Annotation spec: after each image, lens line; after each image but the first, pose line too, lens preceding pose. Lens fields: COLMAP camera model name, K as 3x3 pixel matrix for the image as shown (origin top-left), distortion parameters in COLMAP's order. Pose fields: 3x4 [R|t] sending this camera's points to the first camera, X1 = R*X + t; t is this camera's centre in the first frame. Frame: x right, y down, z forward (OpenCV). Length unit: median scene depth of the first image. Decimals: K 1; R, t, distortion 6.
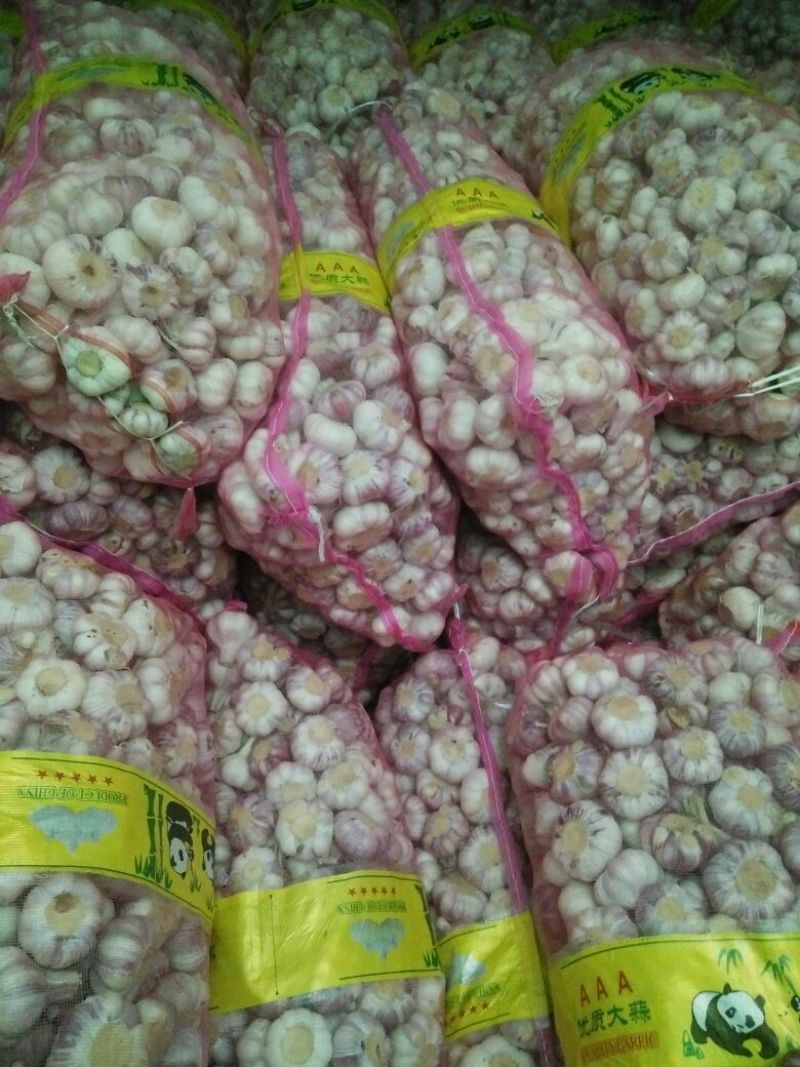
lens RADIAL K [[835.2, 0, 420.1], [0, 835.2, 534.3], [0, 0, 1]] dist [0.011862, -0.015560]
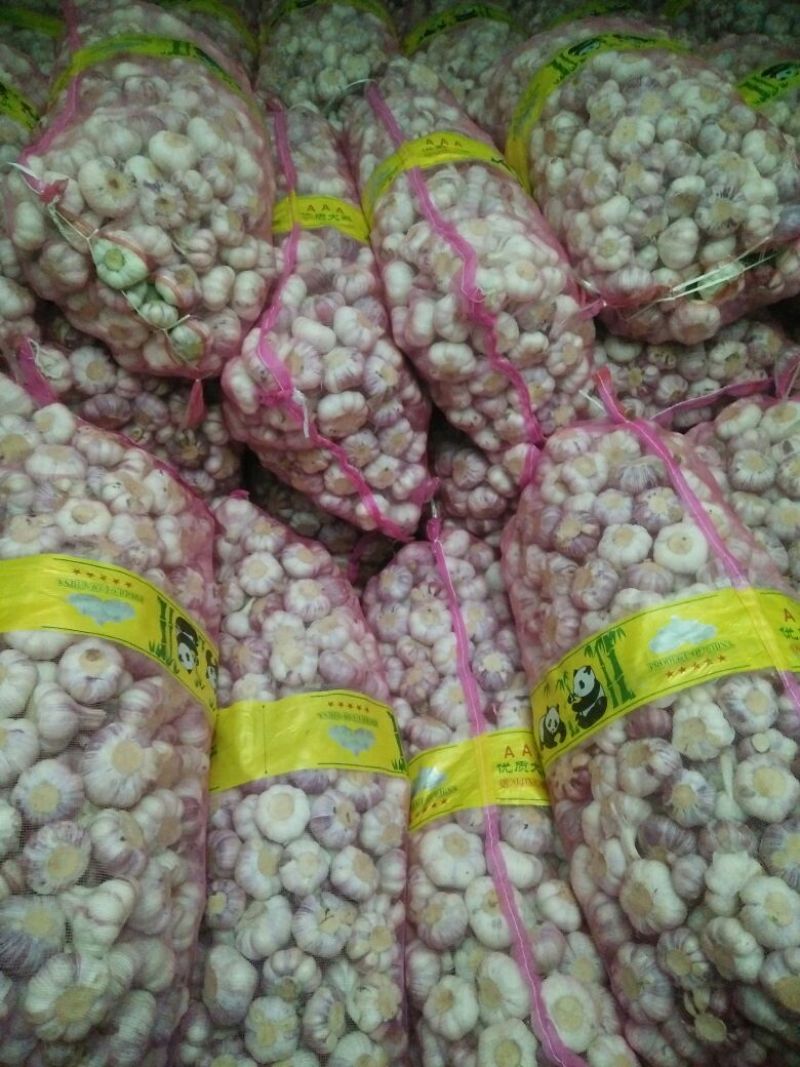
lens RADIAL K [[835.2, 0, 420.1], [0, 835.2, 534.3], [0, 0, 1]] dist [0.011862, -0.015560]
pose [[0.999302, -0.008588, -0.036353, 0.081540], [0.007653, 0.999638, -0.025787, 0.190716], [0.036561, 0.025491, 0.999006, -0.175885]]
